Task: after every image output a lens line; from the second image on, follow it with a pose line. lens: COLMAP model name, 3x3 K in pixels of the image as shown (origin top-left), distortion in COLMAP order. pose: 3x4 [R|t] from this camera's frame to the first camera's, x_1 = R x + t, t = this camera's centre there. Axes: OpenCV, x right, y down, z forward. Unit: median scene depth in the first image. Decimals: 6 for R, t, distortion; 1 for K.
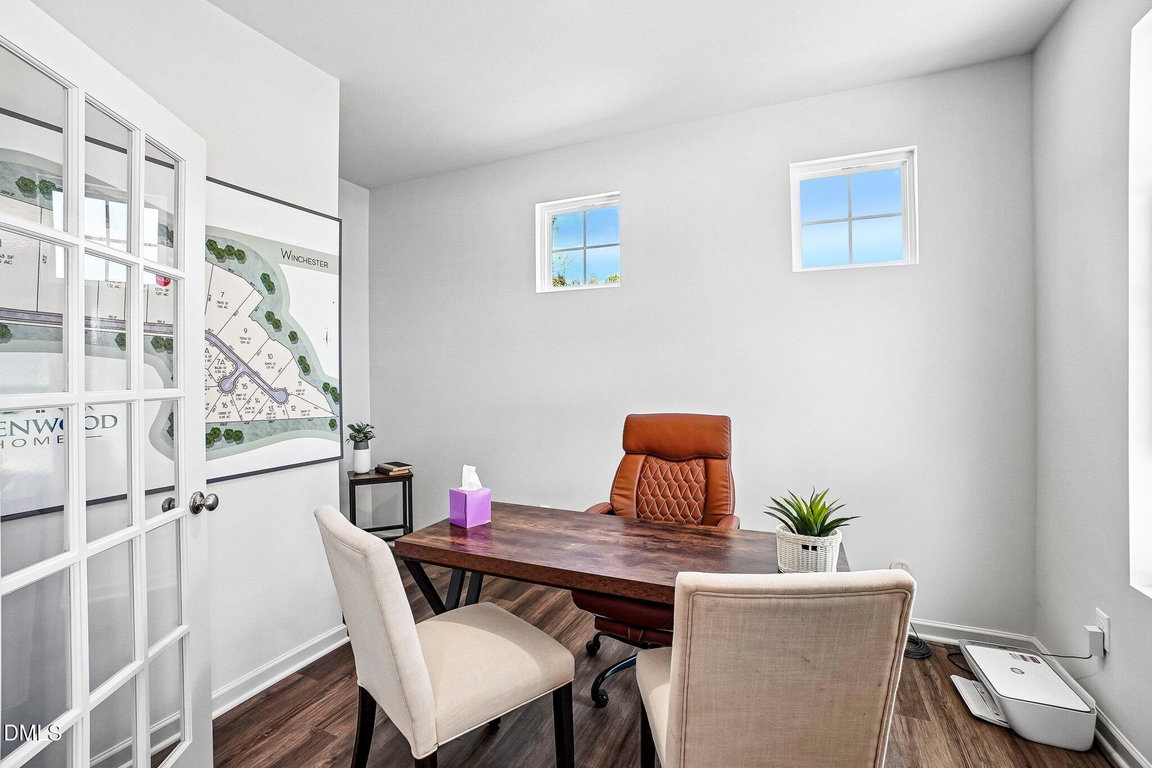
lens RADIAL K [[529.0, 0, 567.2], [0, 529.0, 372.5], [0, 0, 1]] dist [-0.065751, 0.023701]
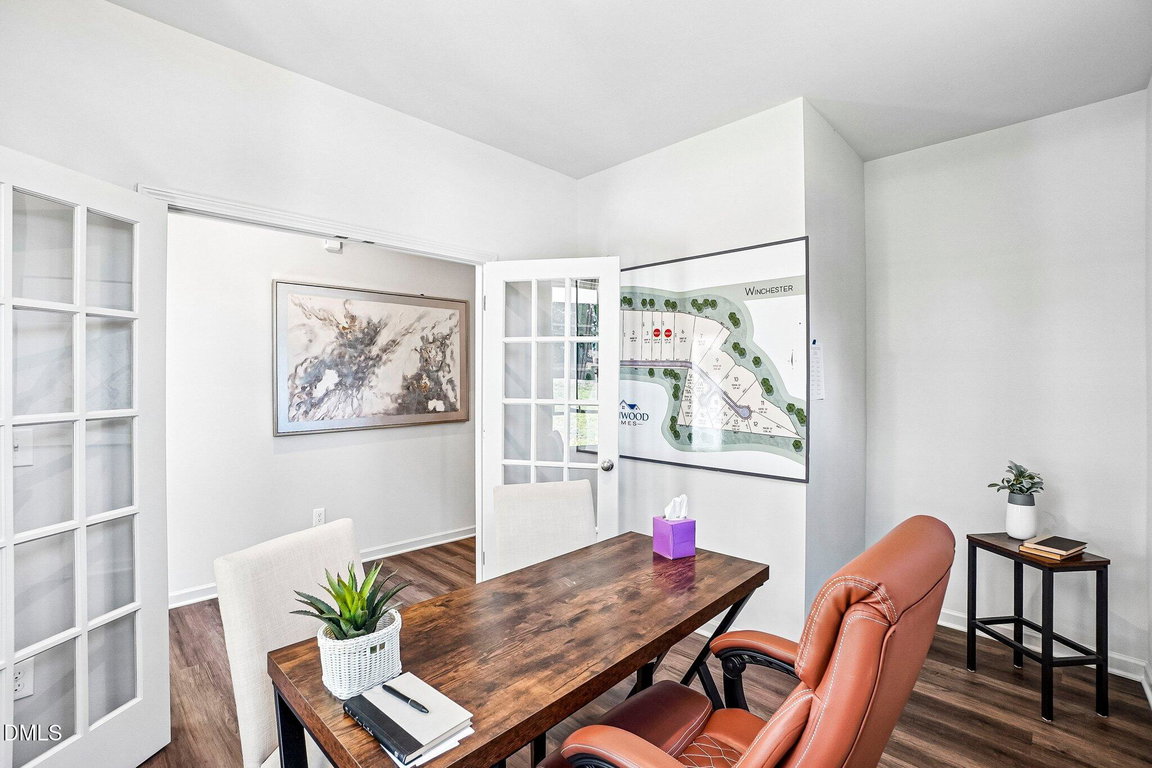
lens RADIAL K [[529.0, 0, 567.2], [0, 529.0, 372.5], [0, 0, 1]] dist [-0.065751, 0.023701]
pose [[-0.353283, -0.006085, -0.935497, 0.710625], [-0.001469, 0.999981, -0.005950, -0.037667], [0.935515, -0.000727, -0.353285, 1.038296]]
